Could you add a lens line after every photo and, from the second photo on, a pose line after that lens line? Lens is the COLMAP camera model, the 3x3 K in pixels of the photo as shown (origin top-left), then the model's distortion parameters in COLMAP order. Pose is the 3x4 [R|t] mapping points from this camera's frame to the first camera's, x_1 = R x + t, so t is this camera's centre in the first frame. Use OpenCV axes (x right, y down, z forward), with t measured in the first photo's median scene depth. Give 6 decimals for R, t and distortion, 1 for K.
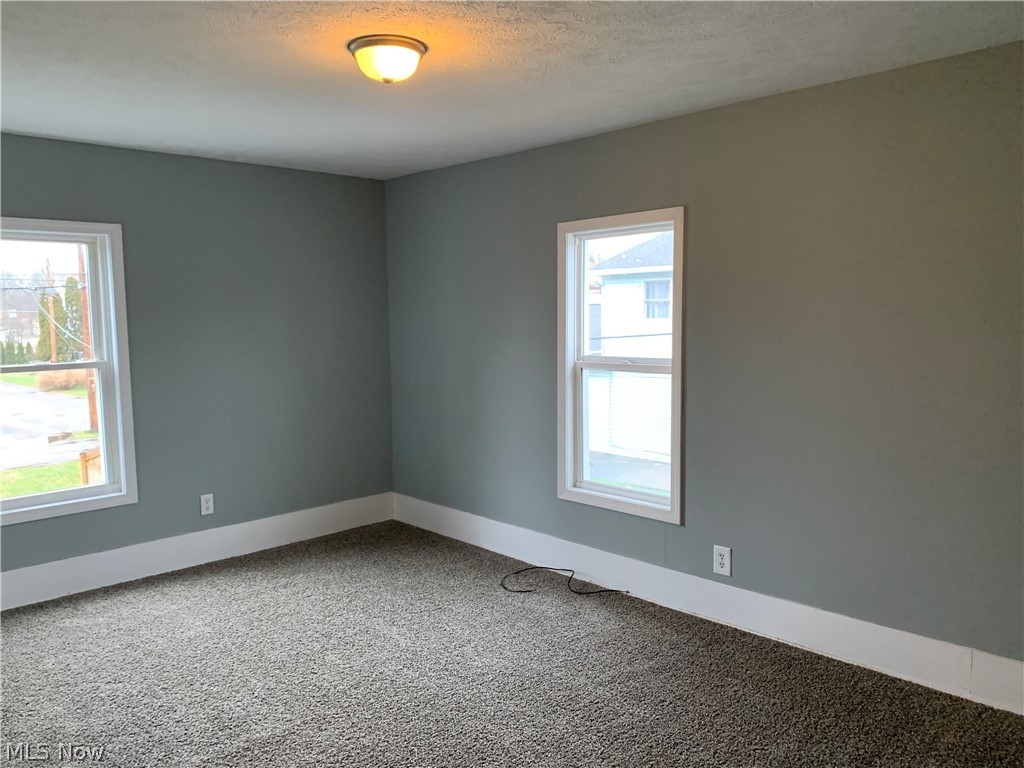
lens RADIAL K [[780.4, 0, 508.9], [0, 780.4, 383.8], [0, 0, 1]] dist [0.039064, -0.061801]
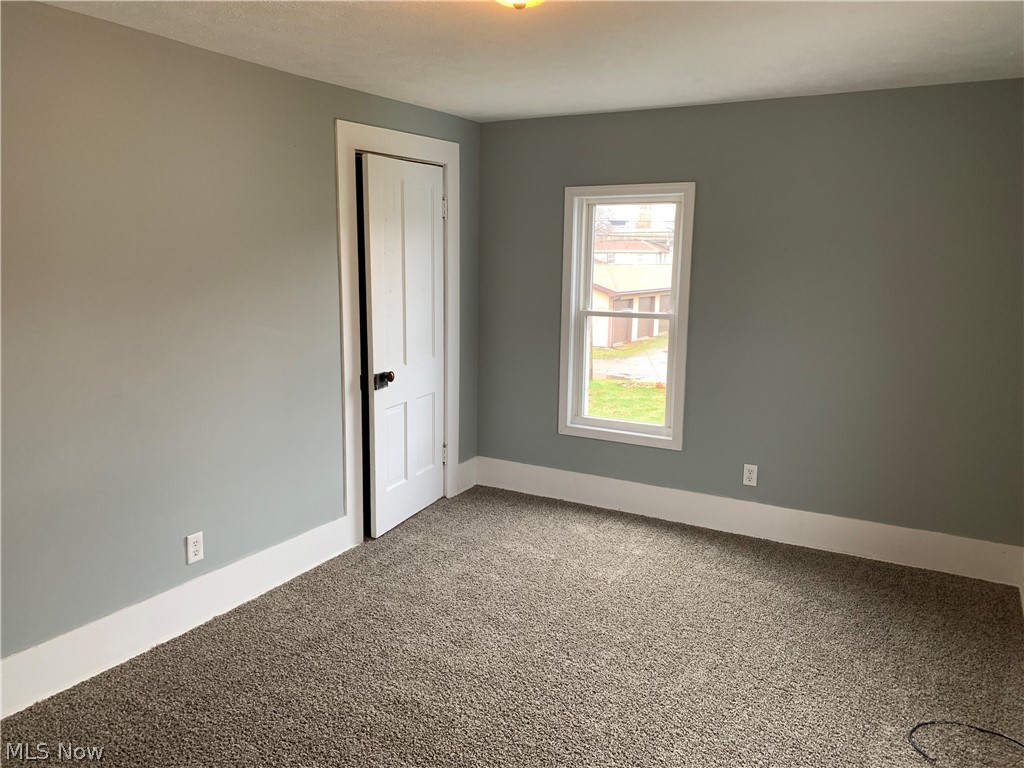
lens RADIAL K [[780.4, 0, 511.4], [0, 780.4, 382.1], [0, 0, 1]] dist [0.039064, -0.061801]
pose [[0.274647, 0.172110, -0.946017, 0.452351], [-0.110608, 0.982974, 0.146722, -0.070020], [0.955162, 0.064340, 0.289007, 0.489706]]
